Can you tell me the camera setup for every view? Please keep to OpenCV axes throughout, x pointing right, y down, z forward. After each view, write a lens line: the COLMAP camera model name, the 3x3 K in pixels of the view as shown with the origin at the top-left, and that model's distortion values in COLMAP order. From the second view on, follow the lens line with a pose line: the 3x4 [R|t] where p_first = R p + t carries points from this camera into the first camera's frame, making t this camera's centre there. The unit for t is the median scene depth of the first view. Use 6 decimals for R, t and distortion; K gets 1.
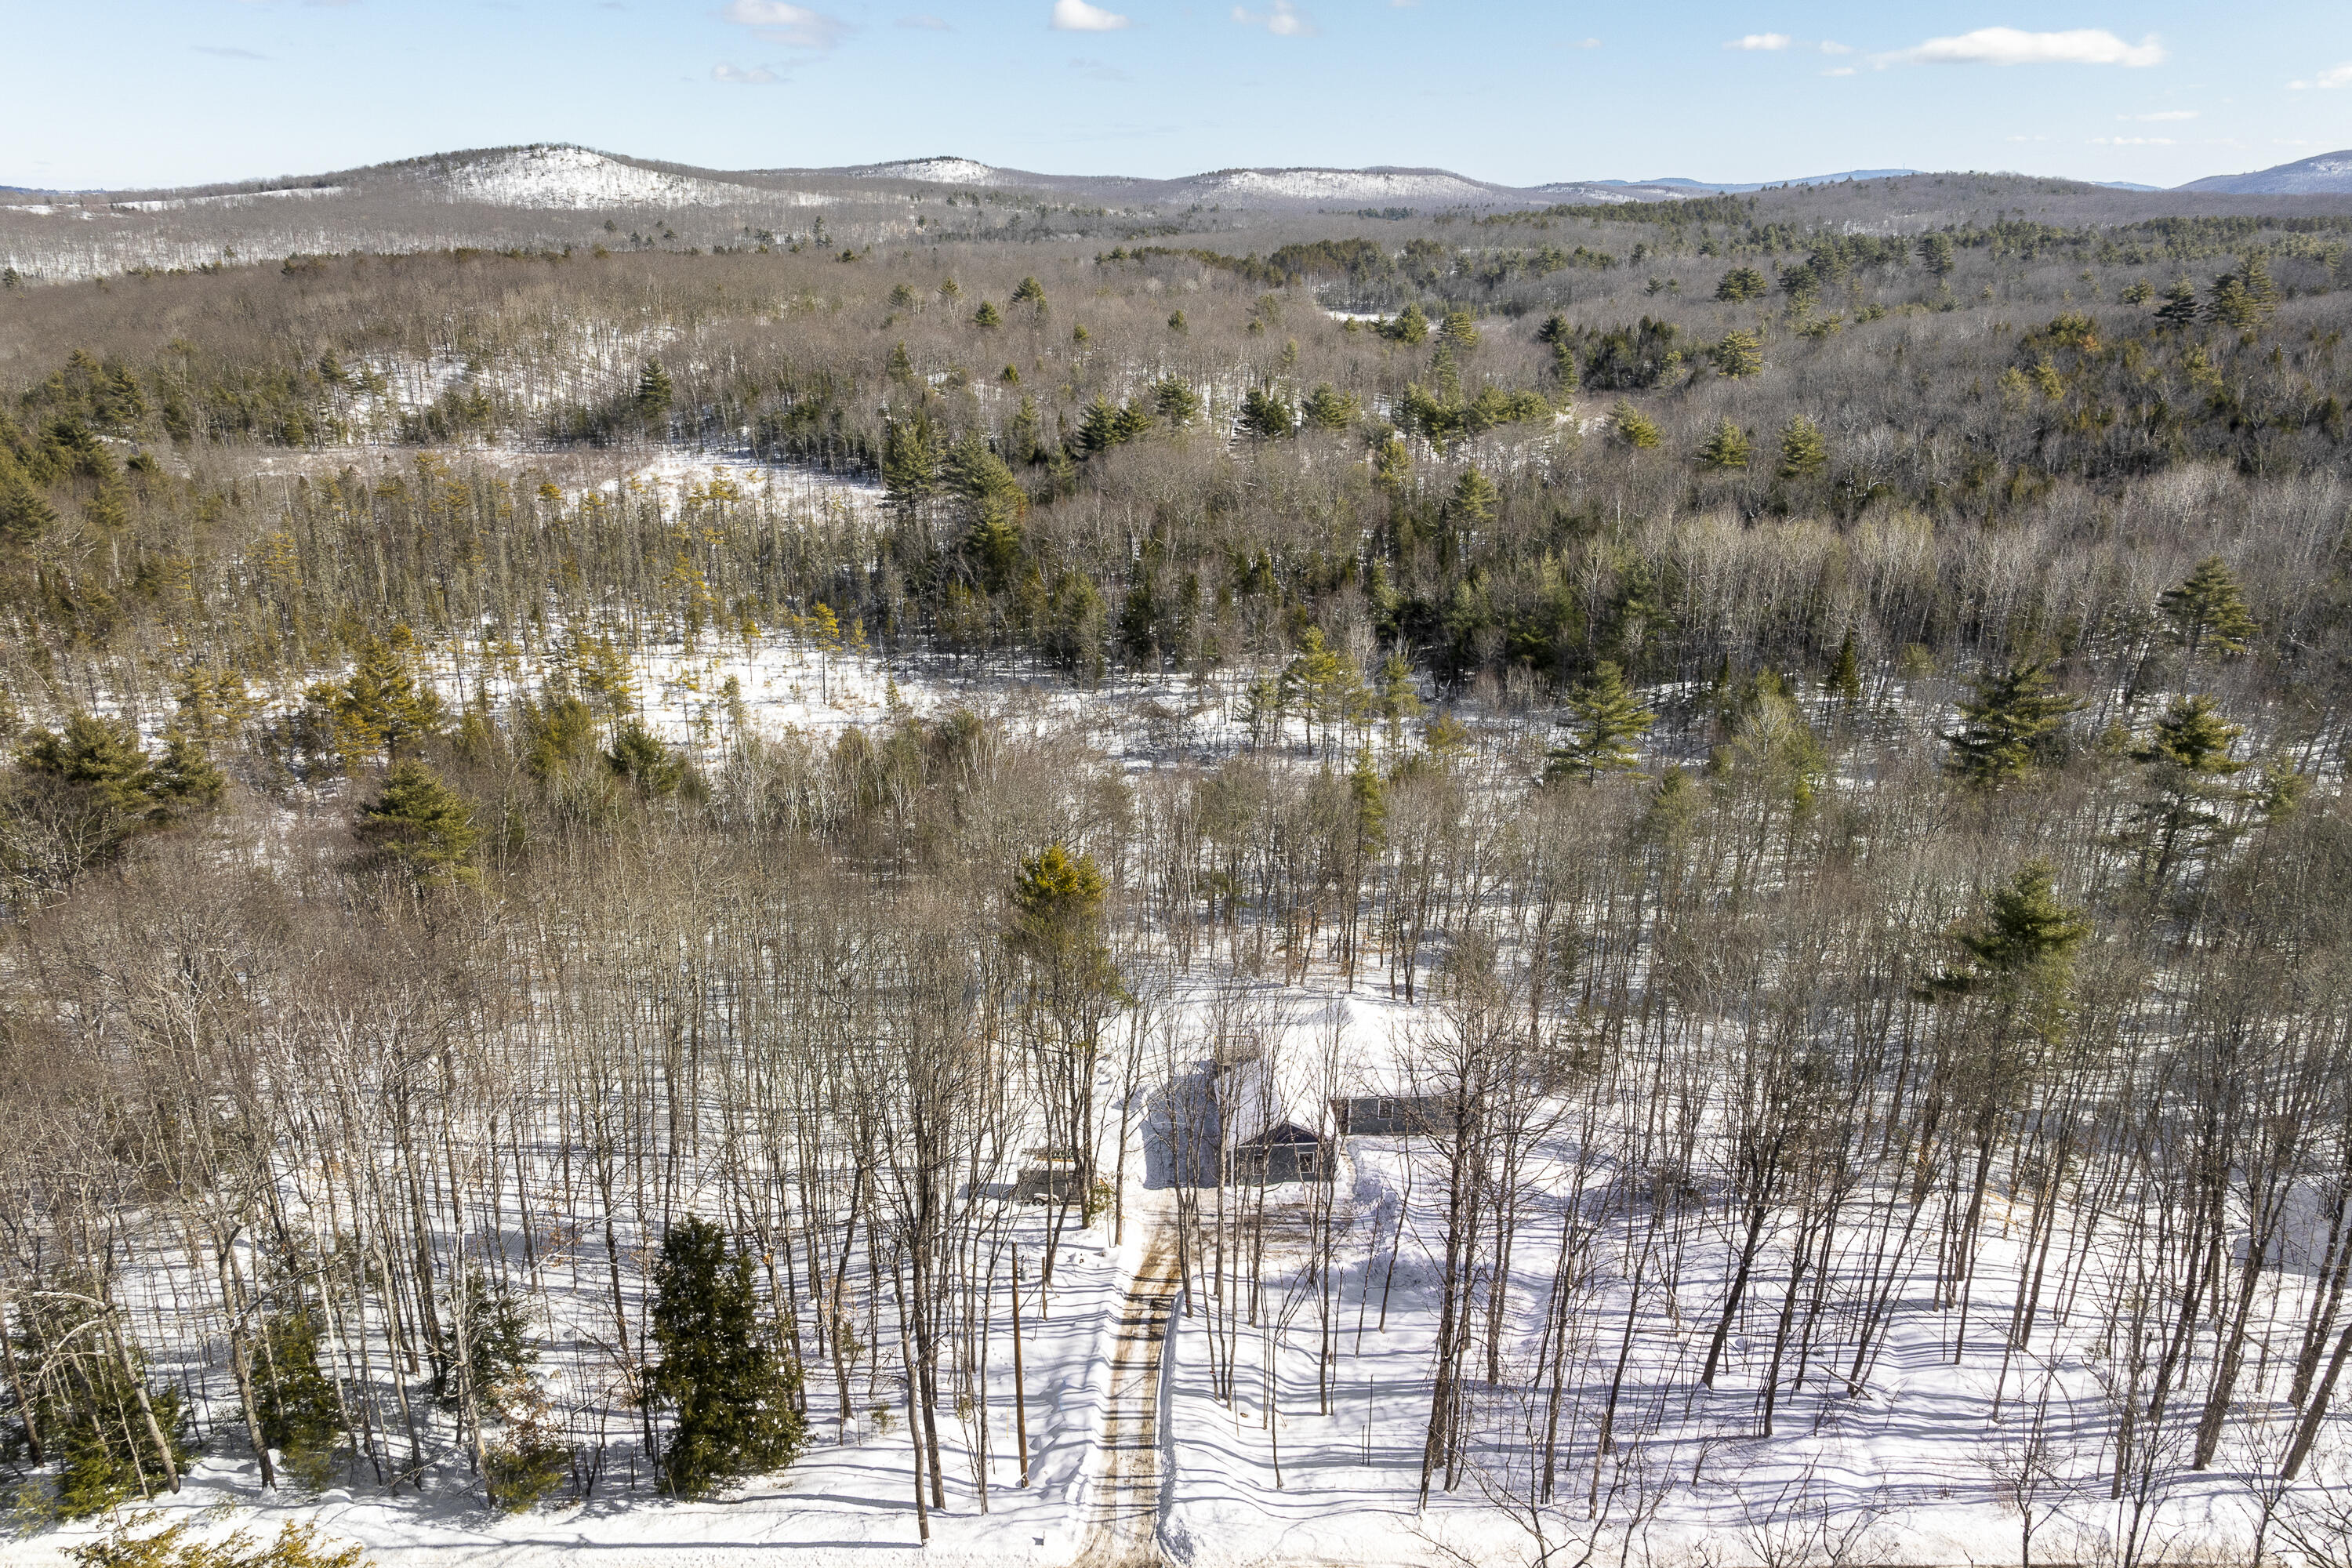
lens RADIAL K [[1587.3, 0, 1172.9], [0, 1587.3, 783.2], [0, 0, 1]] dist [-0.004090, -0.000986]
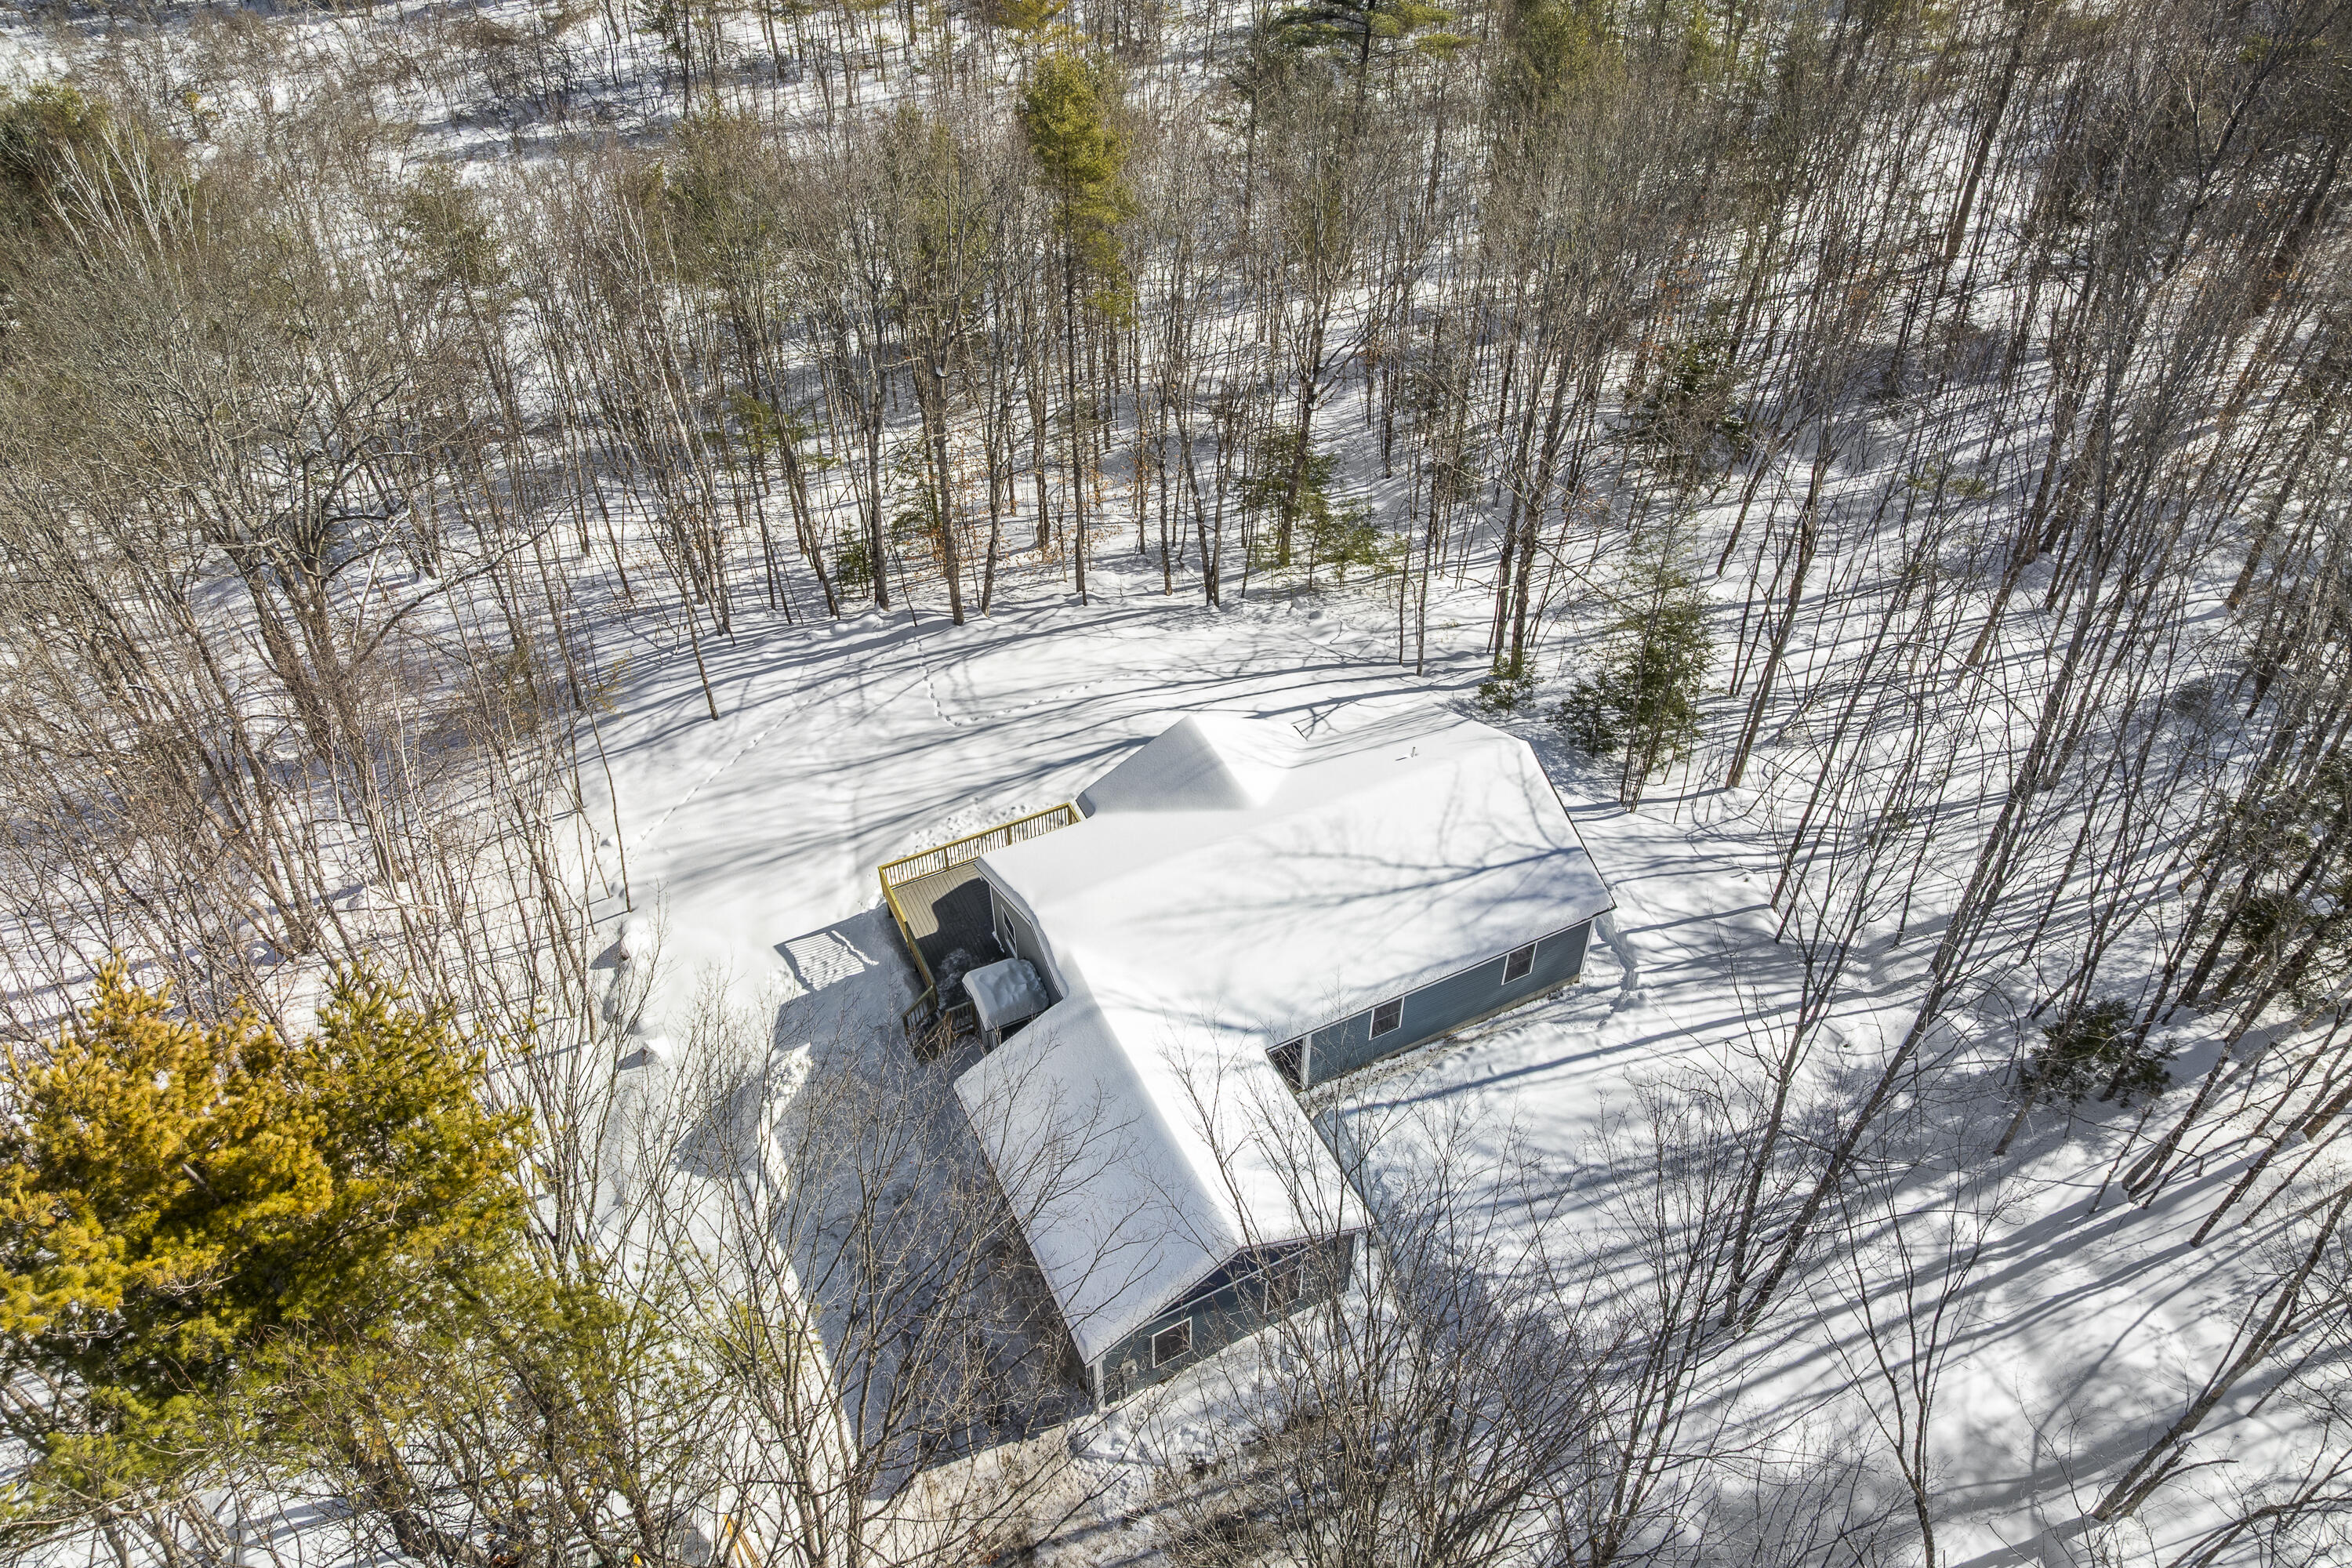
lens RADIAL K [[1587.3, 0, 1172.9], [0, 1587.3, 783.2], [0, 0, 1]] dist [-0.004090, -0.000986]
pose [[0.930276, -0.256392, 0.262392, -0.000406], [0.132775, 0.902054, 0.410693, -0.003547], [-0.341990, -0.347219, 0.873202, 0.320487]]
